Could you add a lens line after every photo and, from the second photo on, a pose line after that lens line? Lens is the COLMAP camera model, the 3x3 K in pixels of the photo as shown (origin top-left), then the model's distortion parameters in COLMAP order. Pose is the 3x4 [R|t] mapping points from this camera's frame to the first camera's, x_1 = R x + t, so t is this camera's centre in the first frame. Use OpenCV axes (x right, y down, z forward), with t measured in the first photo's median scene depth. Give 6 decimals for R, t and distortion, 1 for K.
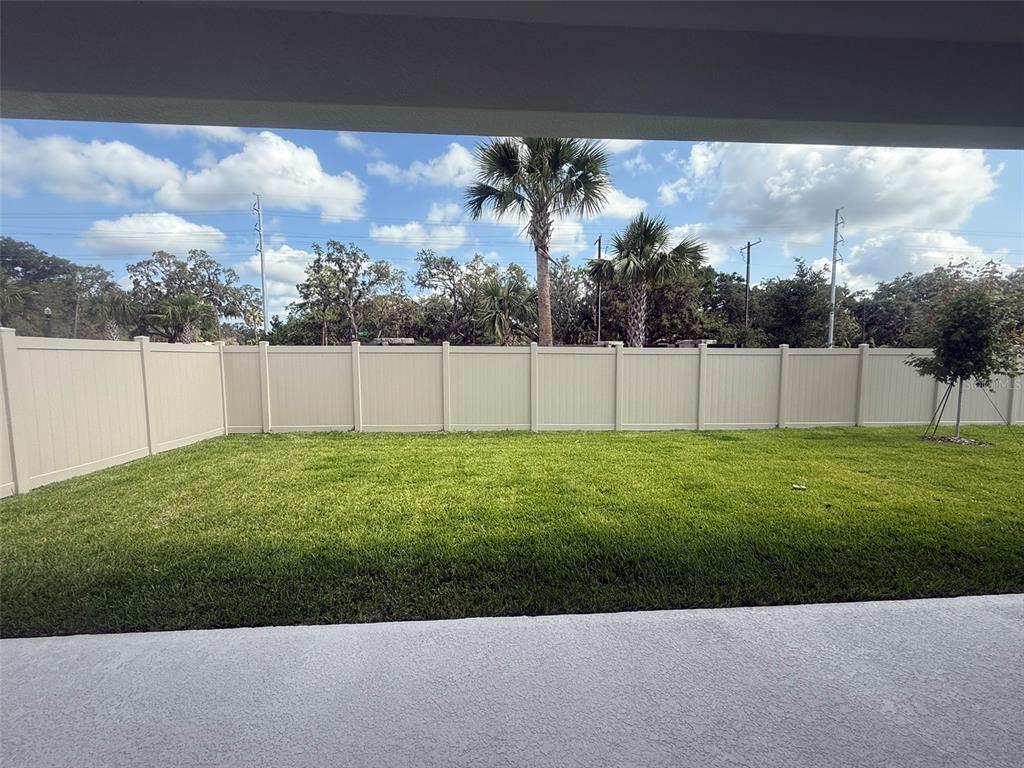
lens RADIAL K [[407.6, 0, 510.3], [0, 407.6, 382.7], [0, 0, 1]] dist [-0.000634, 0.000179]
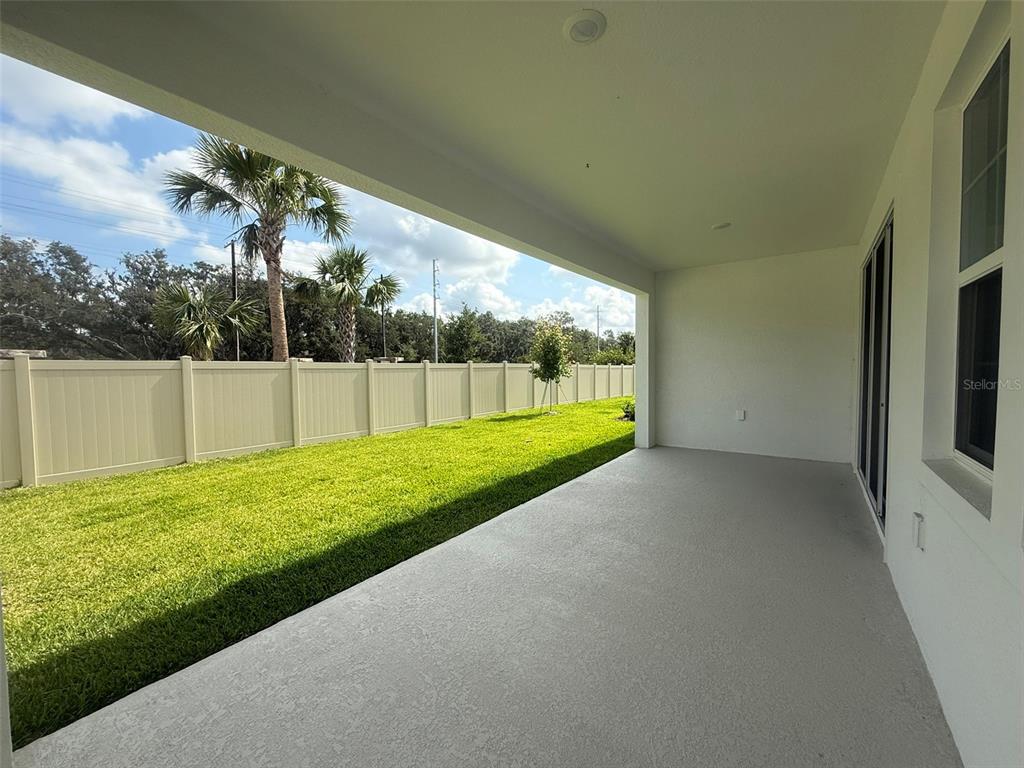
lens RADIAL K [[407.6, 0, 510.3], [0, 407.6, 382.7], [0, 0, 1]] dist [-0.000634, 0.000179]
pose [[0.642610, -0.036741, 0.765312, -0.301347], [0.070324, 0.997462, -0.011163, 0.009032], [-0.762959, 0.060993, 0.643563, -0.039857]]
